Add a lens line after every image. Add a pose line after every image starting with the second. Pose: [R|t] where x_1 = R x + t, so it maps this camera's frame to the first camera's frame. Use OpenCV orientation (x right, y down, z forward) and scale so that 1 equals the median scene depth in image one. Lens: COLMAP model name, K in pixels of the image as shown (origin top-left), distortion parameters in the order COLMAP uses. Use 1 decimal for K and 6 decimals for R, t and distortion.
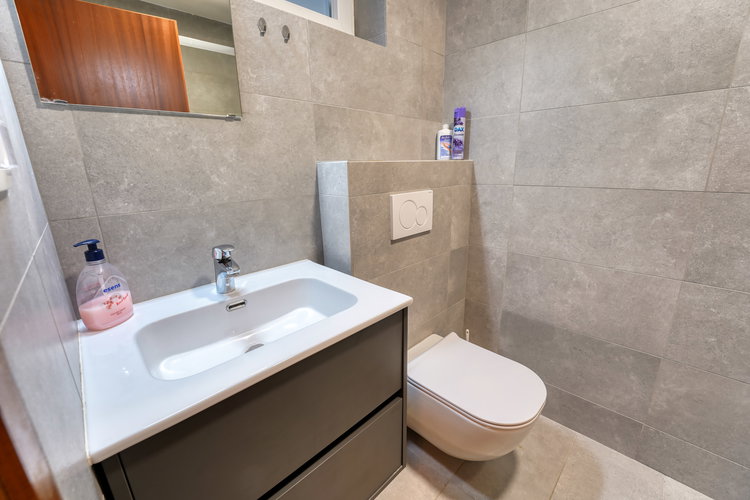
lens RADIAL K [[307.8, 0, 371.7], [0, 307.8, 246.9], [0, 0, 1]] dist [-0.025315, -0.000073]
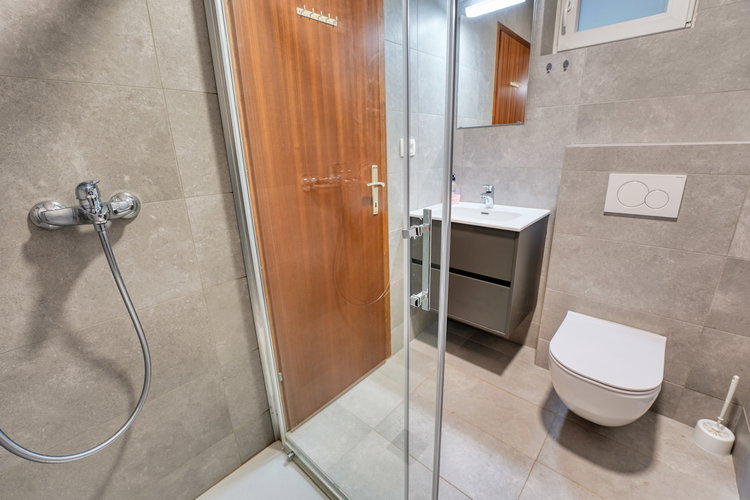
lens RADIAL K [[316.1, 0, 375.0], [0, 316.1, 250.0], [0, 0, 1]] dist [0.000206, -0.000017]
pose [[0.046851, 0.321482, -0.945756, 1.302737], [-0.235251, 0.923715, 0.302336, -0.049012], [0.970805, 0.208325, 0.118906, 0.009595]]
